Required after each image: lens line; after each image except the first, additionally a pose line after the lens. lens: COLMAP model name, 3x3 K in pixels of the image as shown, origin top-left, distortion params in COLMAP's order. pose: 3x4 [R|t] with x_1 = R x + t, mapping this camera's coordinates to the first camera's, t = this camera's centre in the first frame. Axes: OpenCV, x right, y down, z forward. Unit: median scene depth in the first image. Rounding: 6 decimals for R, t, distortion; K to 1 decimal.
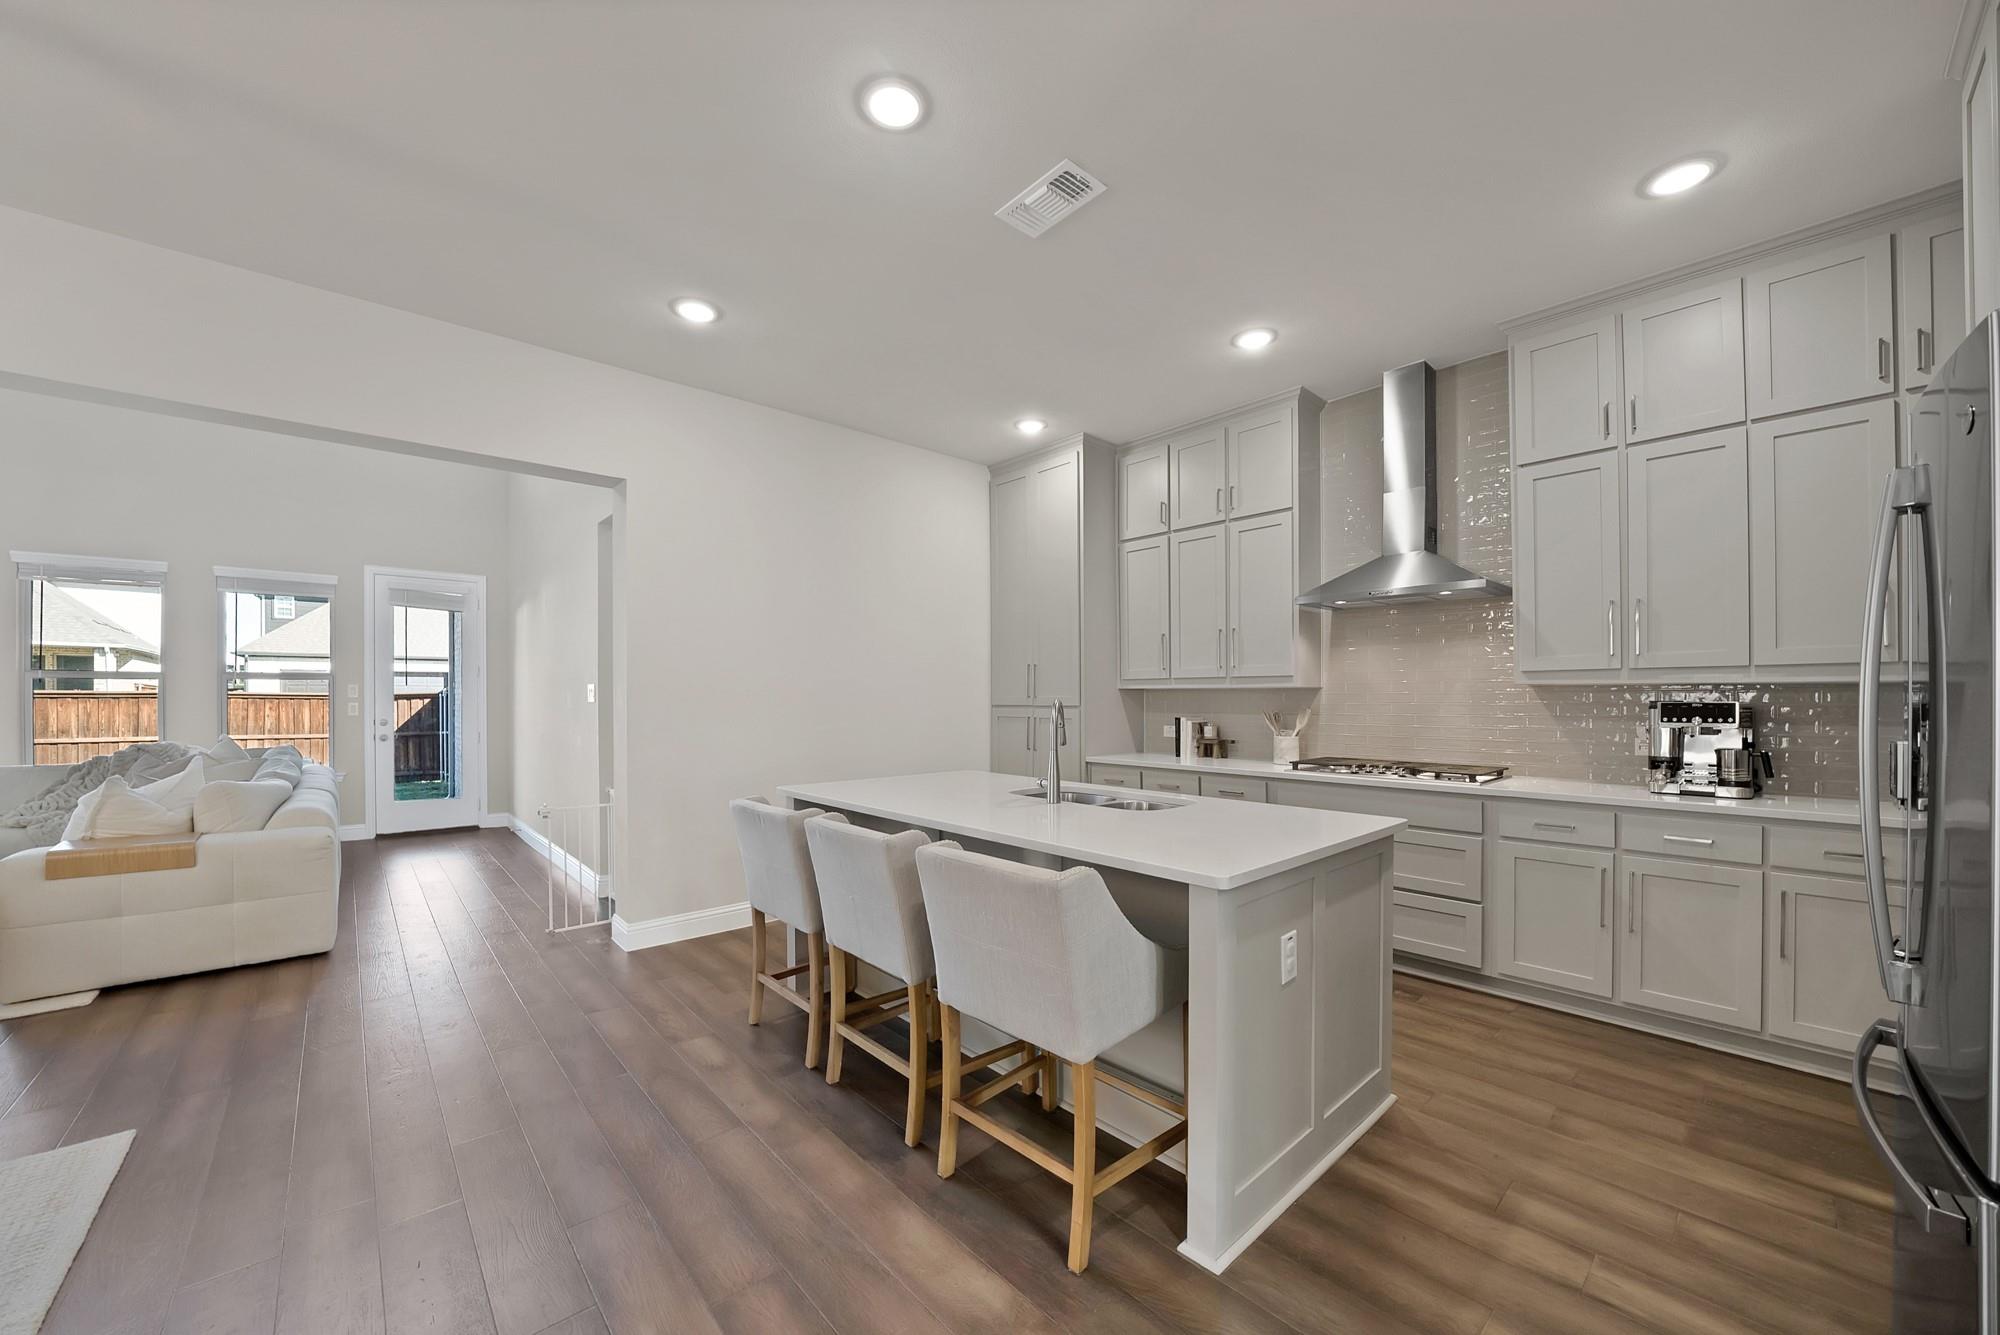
lens RADIAL K [[721.9, 0, 989.9], [0, 721.9, 696.7], [0, 0, 1]] dist [-0.023981, 0.001612]
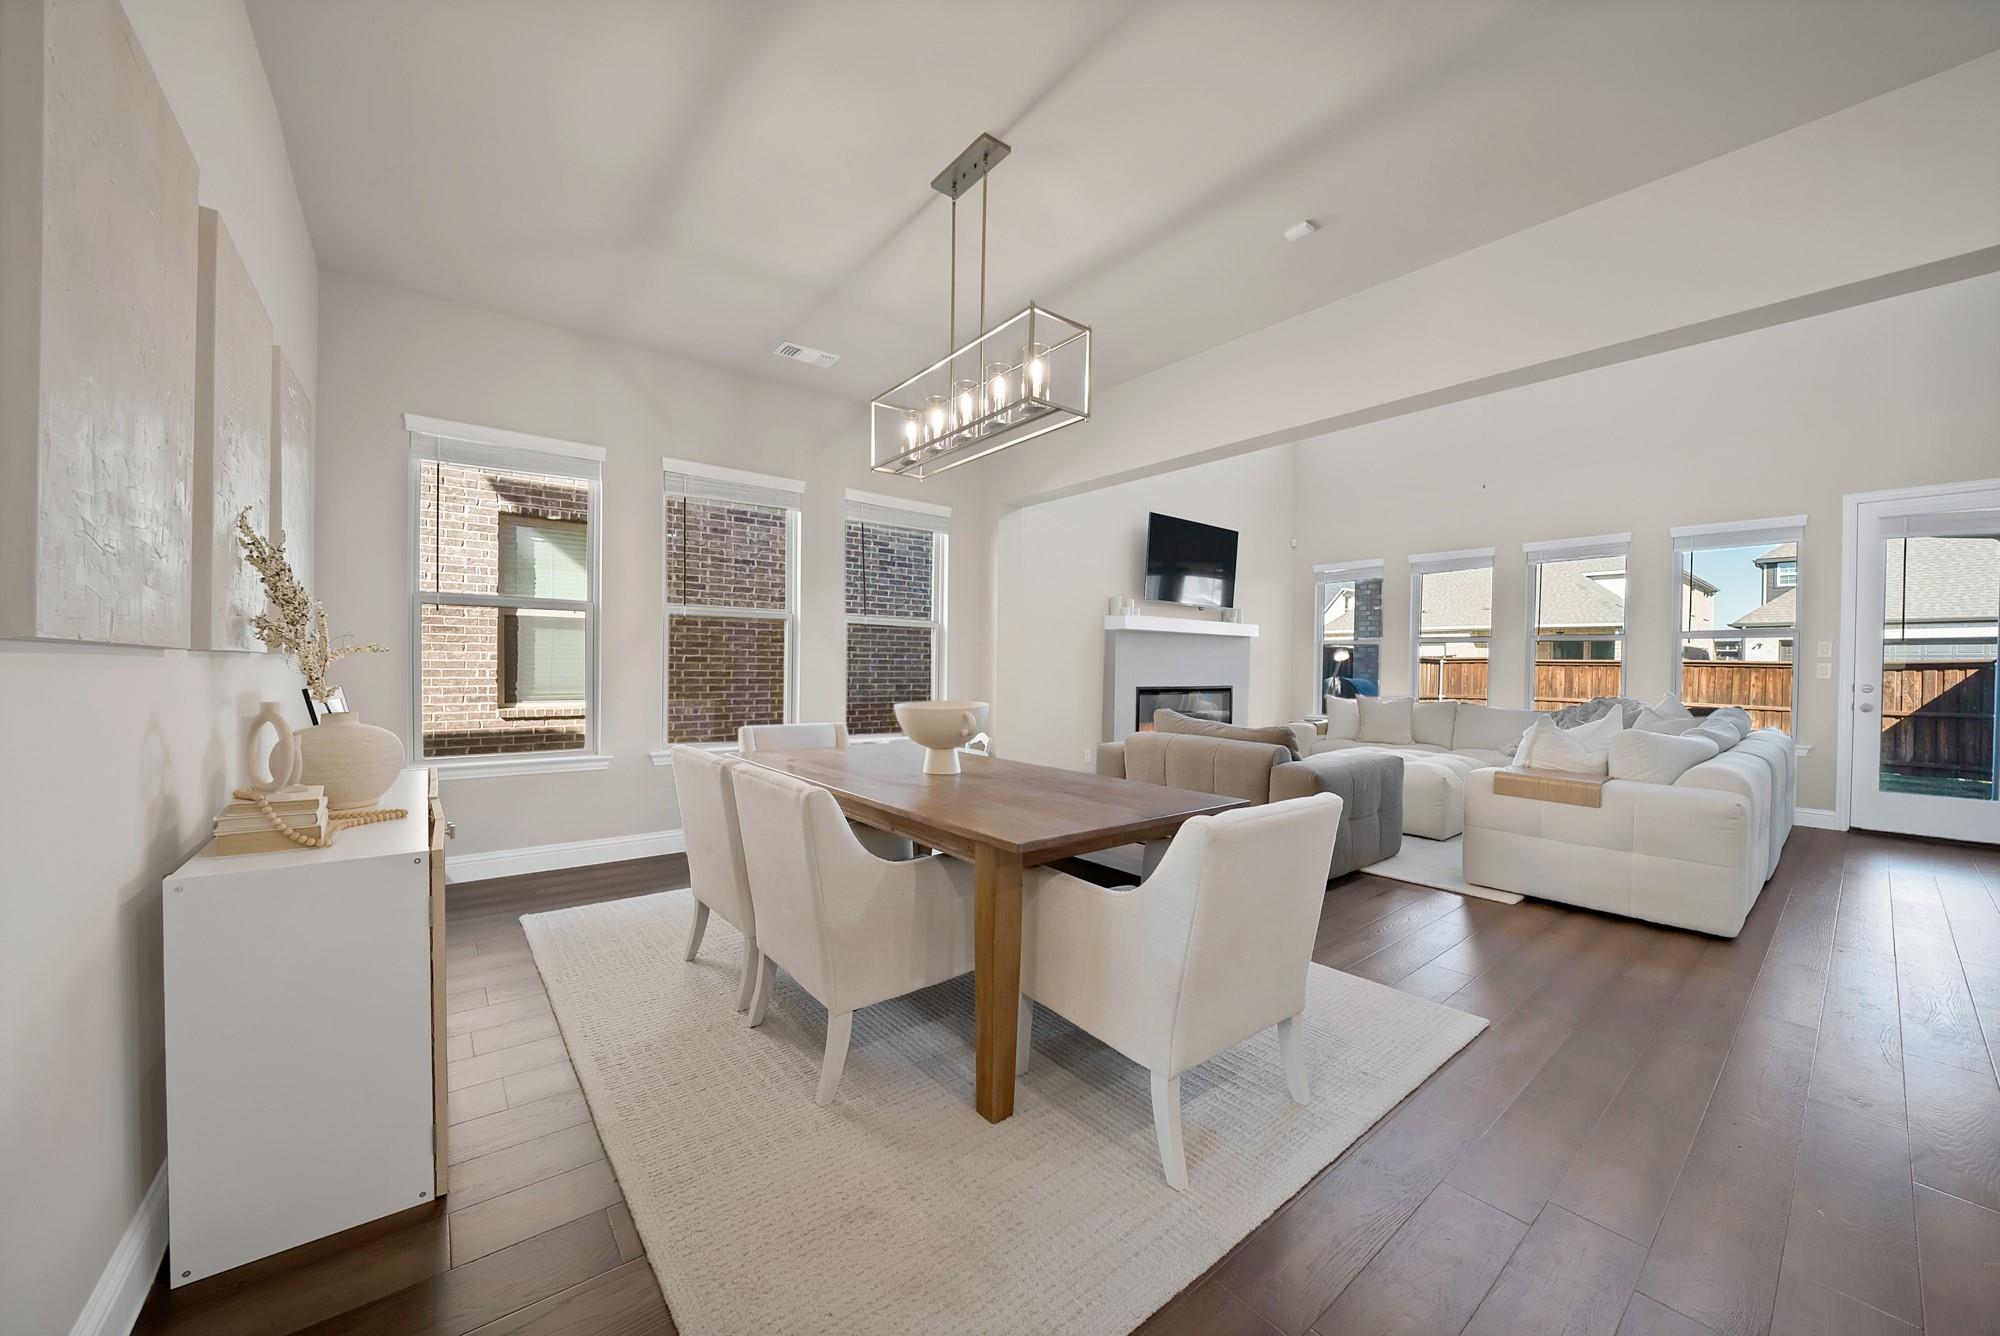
lens RADIAL K [[721.9, 0, 999.5], [0, 721.9, 672.7], [0, 0, 1]] dist [-0.023981, 0.001612]
pose [[-0.064084, 0.009273, -0.997901, -0.023750], [-0.008883, 0.999912, 0.009862, 0.026582], [0.997905, 0.009496, -0.063996, 0.117798]]
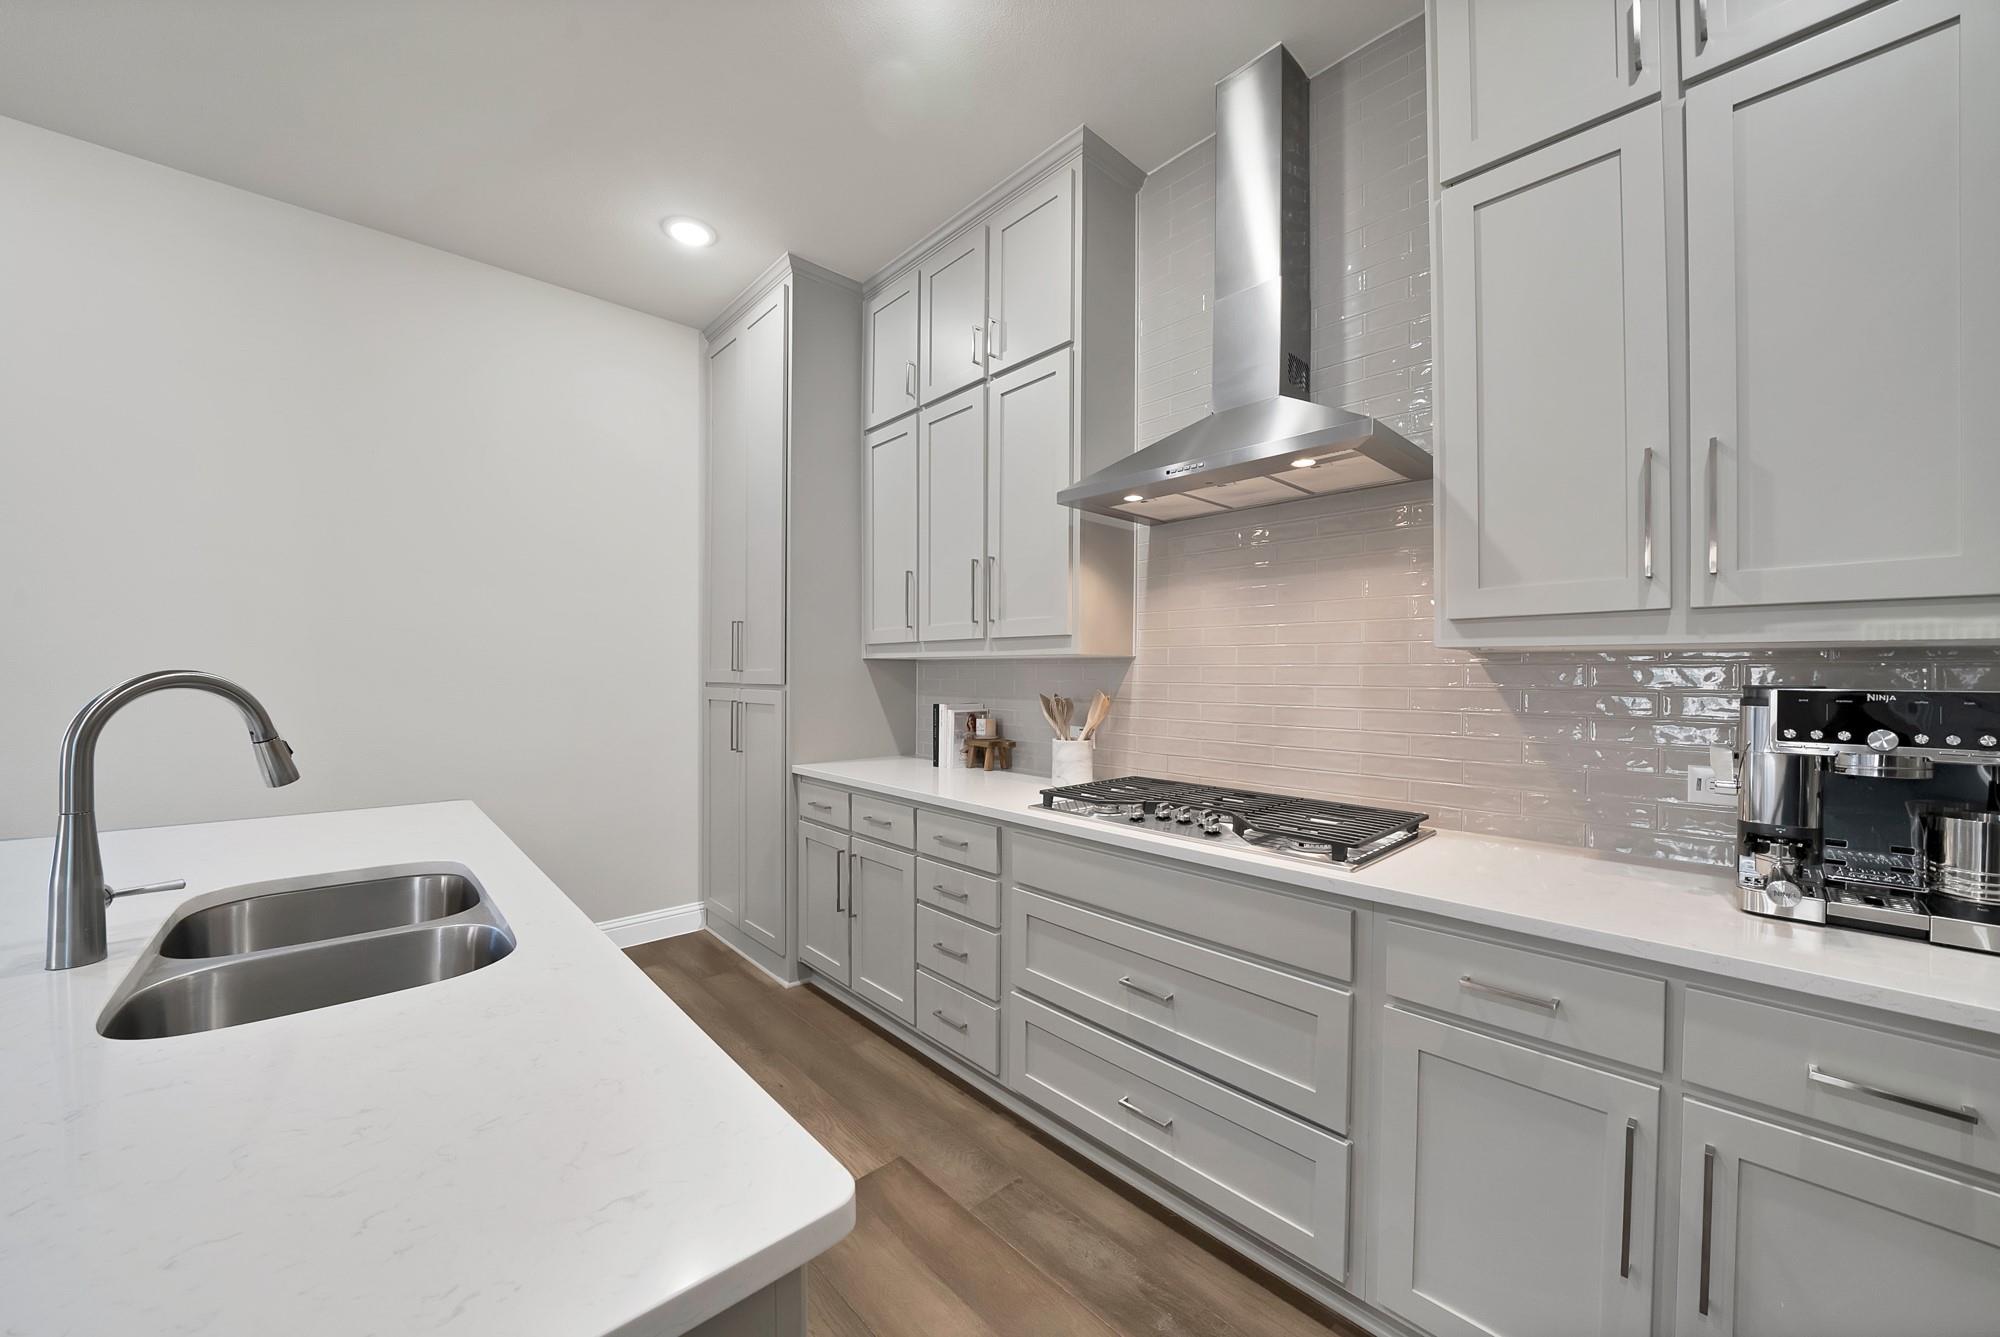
lens RADIAL K [[721.9, 0, 991.8], [0, 721.9, 673.1], [0, 0, 1]] dist [-0.023981, 0.001612]
pose [[0.999811, 0.004696, 0.018887, 0.349068], [-0.004748, 0.999985, 0.002742, -0.000383], [-0.018874, -0.002831, 0.999818, 0.428371]]
